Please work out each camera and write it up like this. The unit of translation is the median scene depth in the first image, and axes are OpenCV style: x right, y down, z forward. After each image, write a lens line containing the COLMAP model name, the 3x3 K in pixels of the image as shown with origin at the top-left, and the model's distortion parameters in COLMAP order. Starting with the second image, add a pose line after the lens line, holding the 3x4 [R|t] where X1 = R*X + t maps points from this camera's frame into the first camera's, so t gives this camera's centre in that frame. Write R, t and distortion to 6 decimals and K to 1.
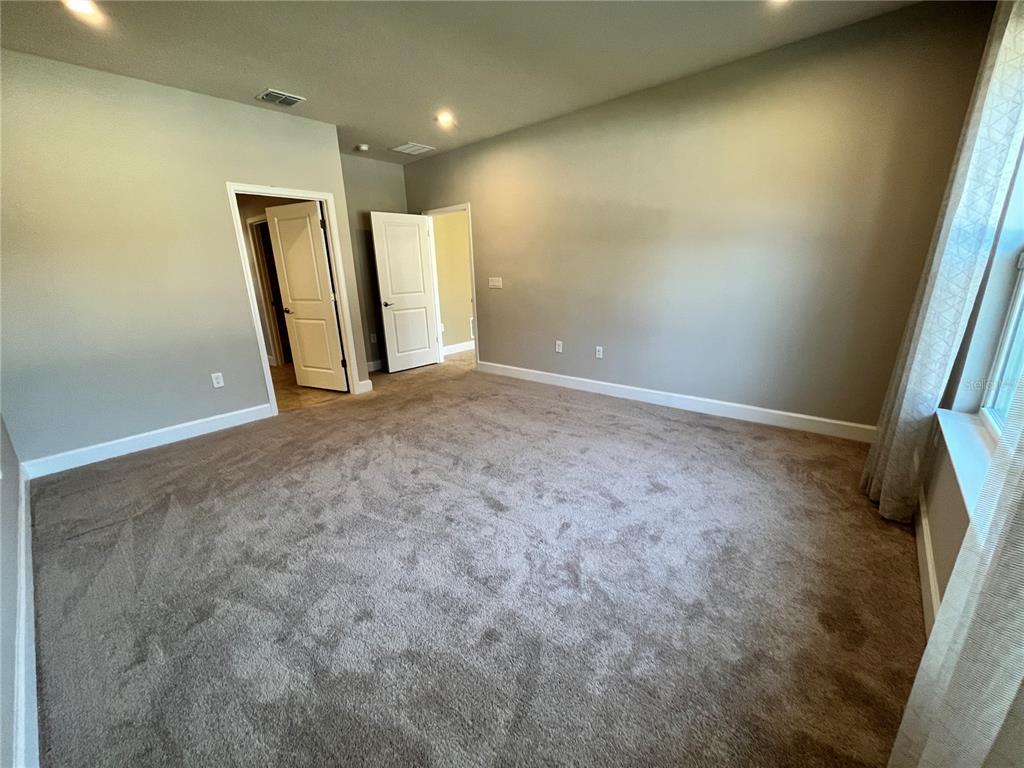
lens RADIAL K [[415.0, 0, 512.6], [0, 415.0, 386.4], [0, 0, 1]] dist [-0.002569, 0.000024]
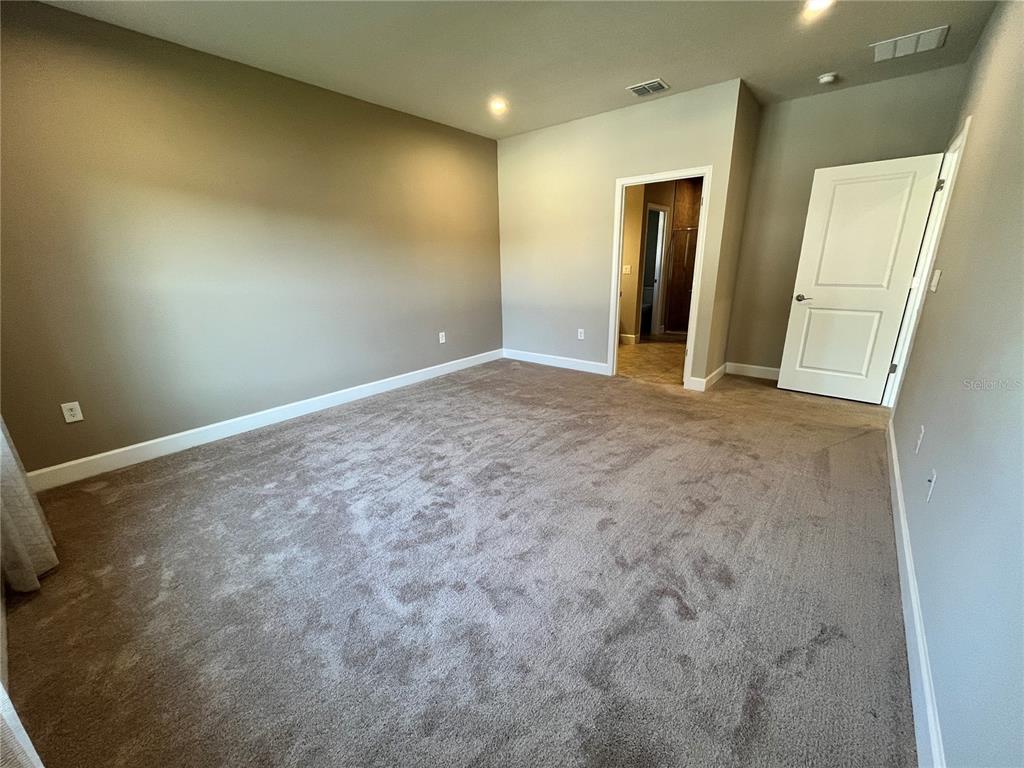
lens RADIAL K [[415.0, 0, 511.4], [0, 415.0, 385.4], [0, 0, 1]] dist [-0.002569, 0.000024]
pose [[0.019278, 0.317524, -0.948054, 0.653447], [-0.257114, 0.917915, 0.302201, -0.223006], [0.966189, 0.237932, 0.099335, 0.717443]]
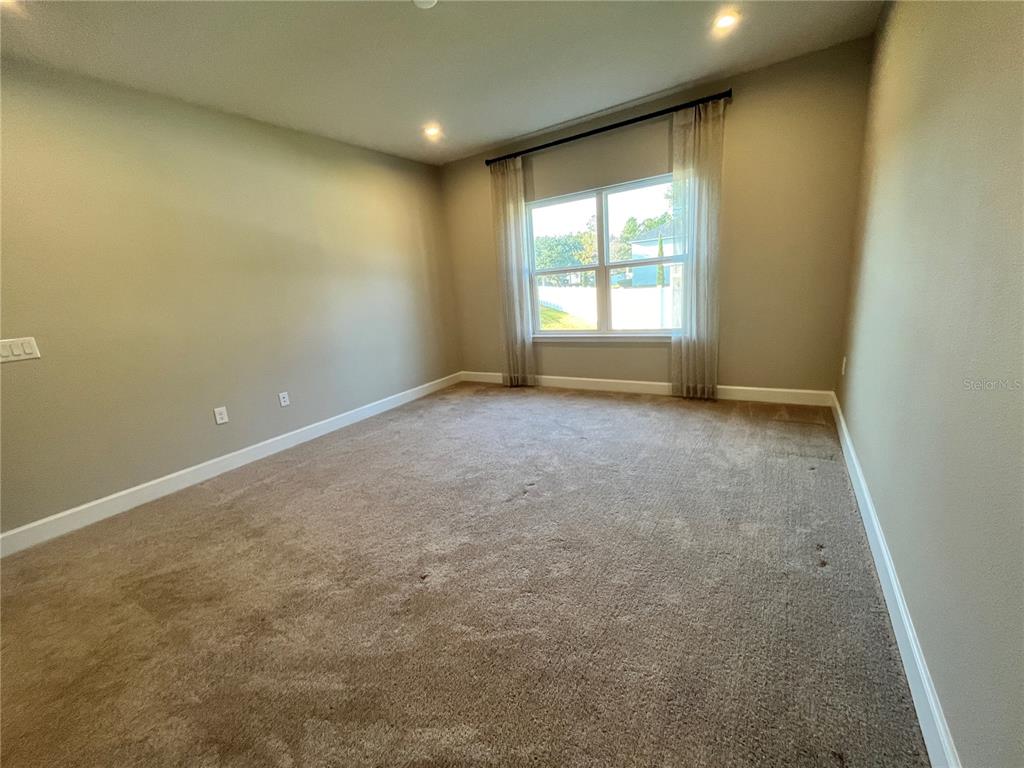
lens RADIAL K [[415.0, 0, 504.0], [0, 415.0, 381.0], [0, 0, 1]] dist [-0.002569, 0.000024]
pose [[-0.116831, -0.189292, 0.974946, -0.835143], [0.364643, 0.904932, 0.219395, -0.172065], [-0.923789, 0.381139, -0.036700, 0.739900]]
